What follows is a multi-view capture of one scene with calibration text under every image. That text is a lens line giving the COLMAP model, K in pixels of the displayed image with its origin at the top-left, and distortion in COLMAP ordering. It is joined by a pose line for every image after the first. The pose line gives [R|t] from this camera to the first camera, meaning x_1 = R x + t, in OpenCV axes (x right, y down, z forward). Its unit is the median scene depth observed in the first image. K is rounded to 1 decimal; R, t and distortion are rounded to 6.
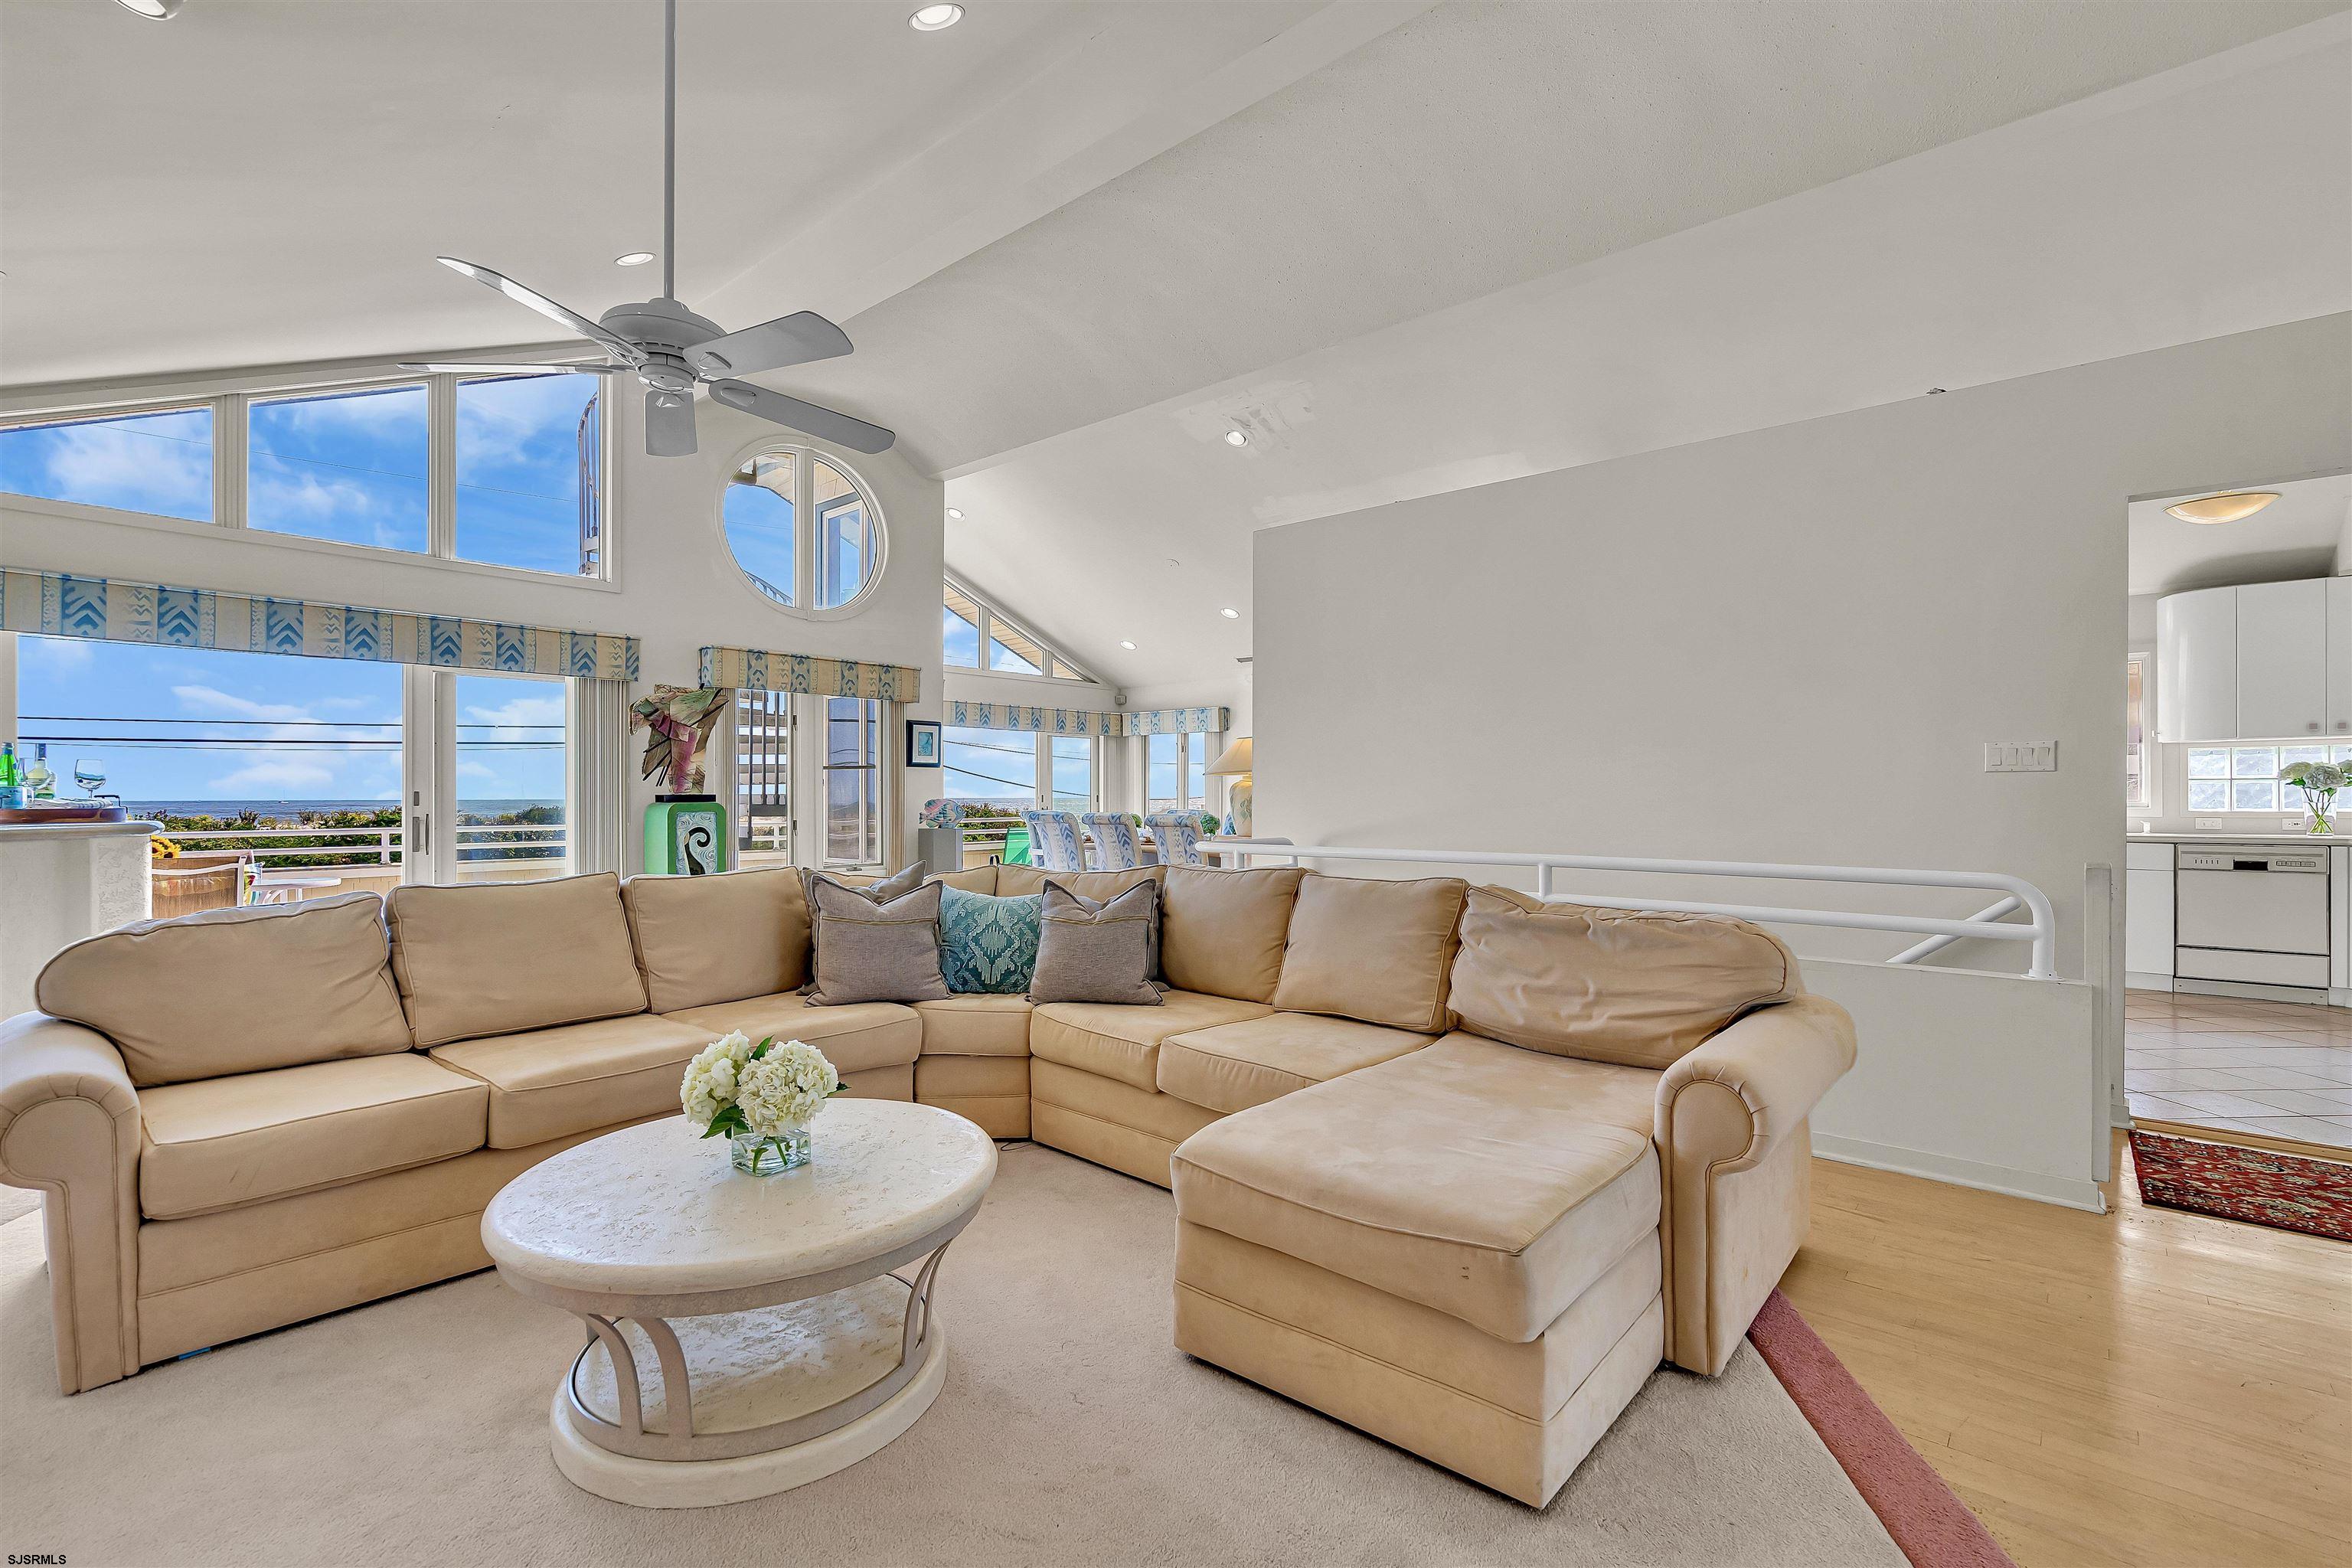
lens RADIAL K [[1083.6, 0, 1173.6], [0, 1083.6, 802.1], [0, 0, 1]] dist [0.001580, 0.000791]
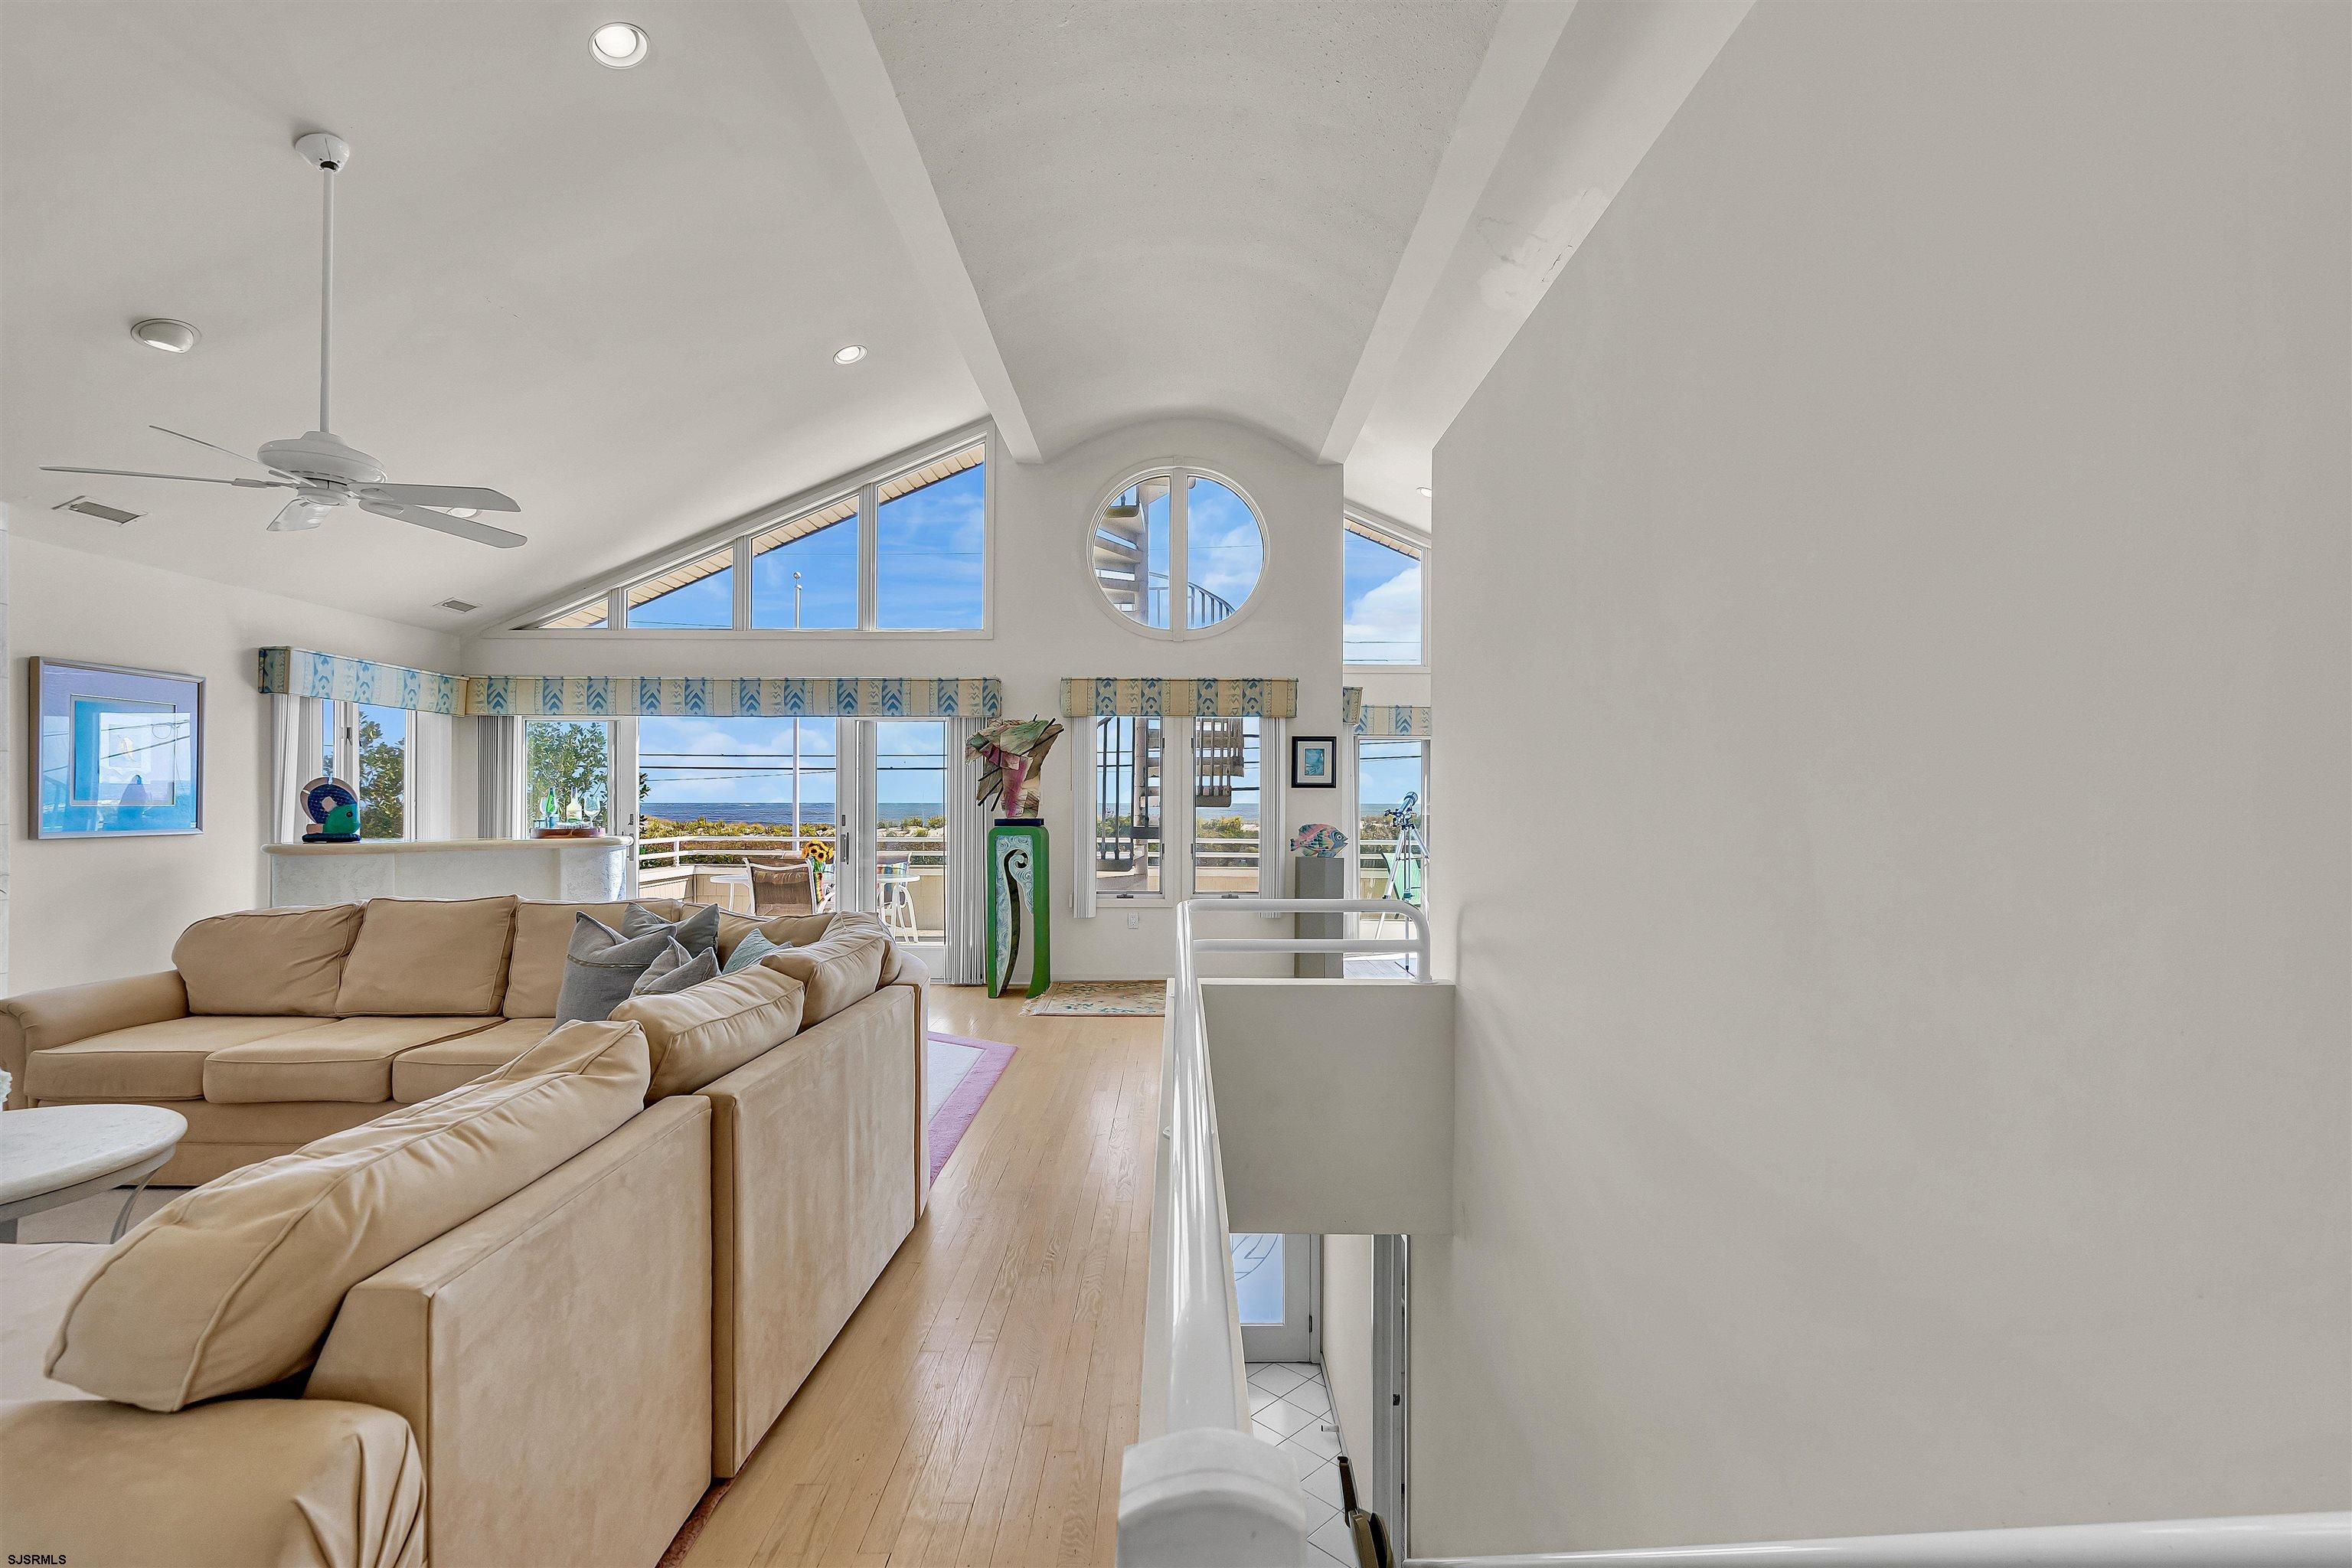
lens RADIAL K [[1064.7, 0, 1174.3], [0, 1064.7, 798.8], [0, 0, 1]] dist [-0.002068, 0.000342]
pose [[0.651447, 0.003099, -0.758688, 0.464422], [-0.006765, 0.999976, -0.001724, -0.026399], [0.758664, 0.006255, 0.651452, 0.428988]]
